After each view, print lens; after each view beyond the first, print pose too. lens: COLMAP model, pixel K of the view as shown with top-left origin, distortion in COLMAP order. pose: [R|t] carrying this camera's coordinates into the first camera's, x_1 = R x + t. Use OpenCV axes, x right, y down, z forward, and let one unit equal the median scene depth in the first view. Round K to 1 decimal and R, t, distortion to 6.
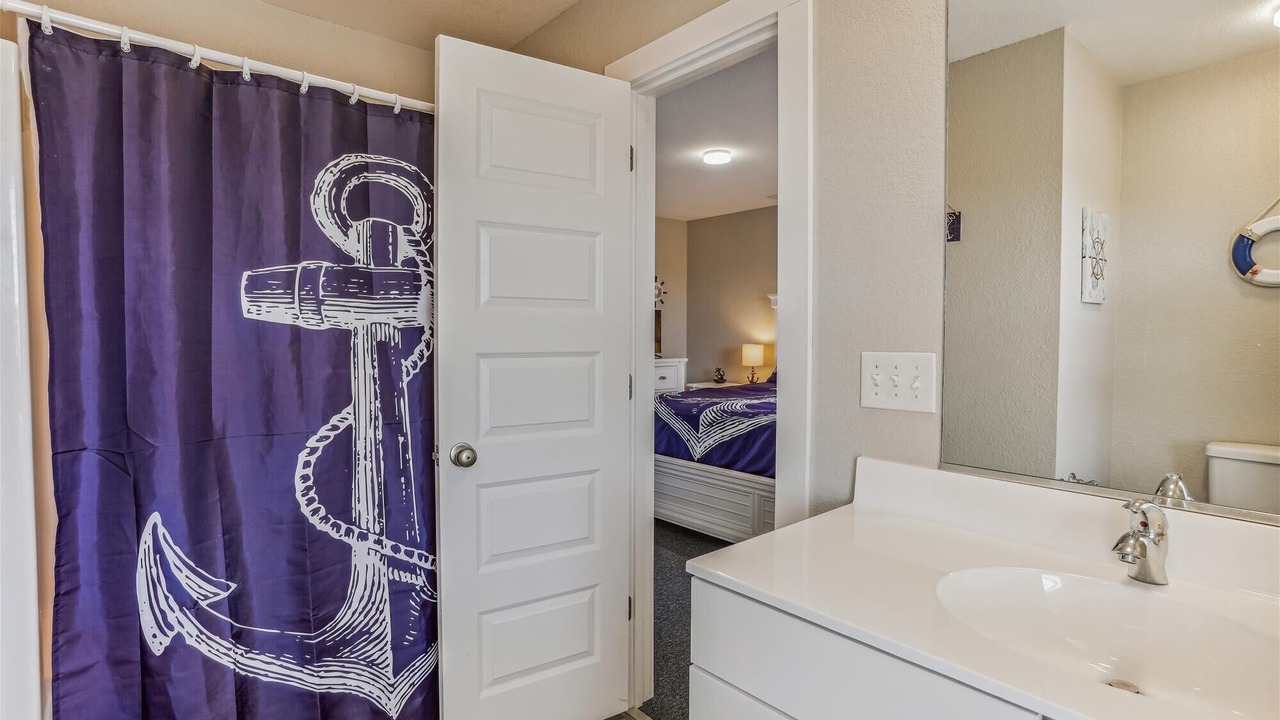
lens RADIAL K [[632.4, 0, 640.0], [0, 632.4, 360.0], [0, 0, 1]] dist [-0.076751, 0.043218]
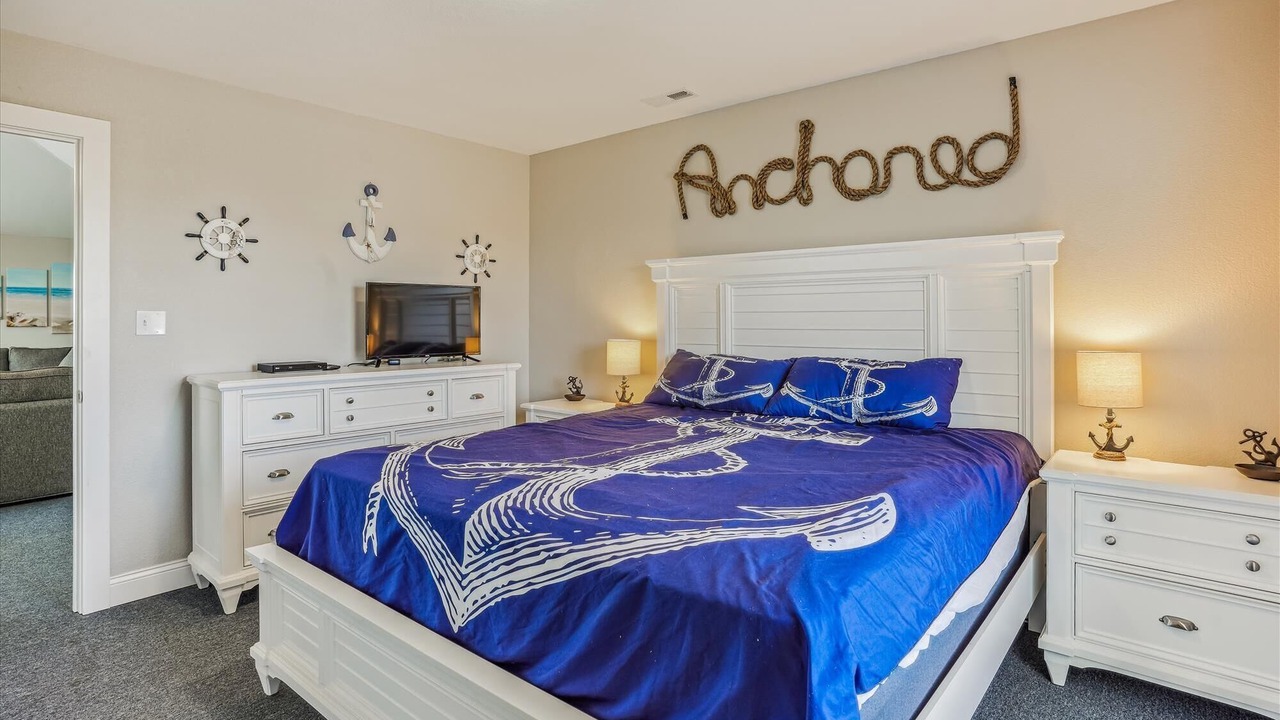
lens RADIAL K [[644.4, 0, 644.1], [0, 644.4, 323.0], [0, 0, 1]] dist [-0.063143, 0.033363]
pose [[0.985526, -0.001565, 0.169519, 0.139885], [0.008564, 0.999140, -0.040563, -0.024678], [-0.169310, 0.041427, 0.984692, 0.560119]]
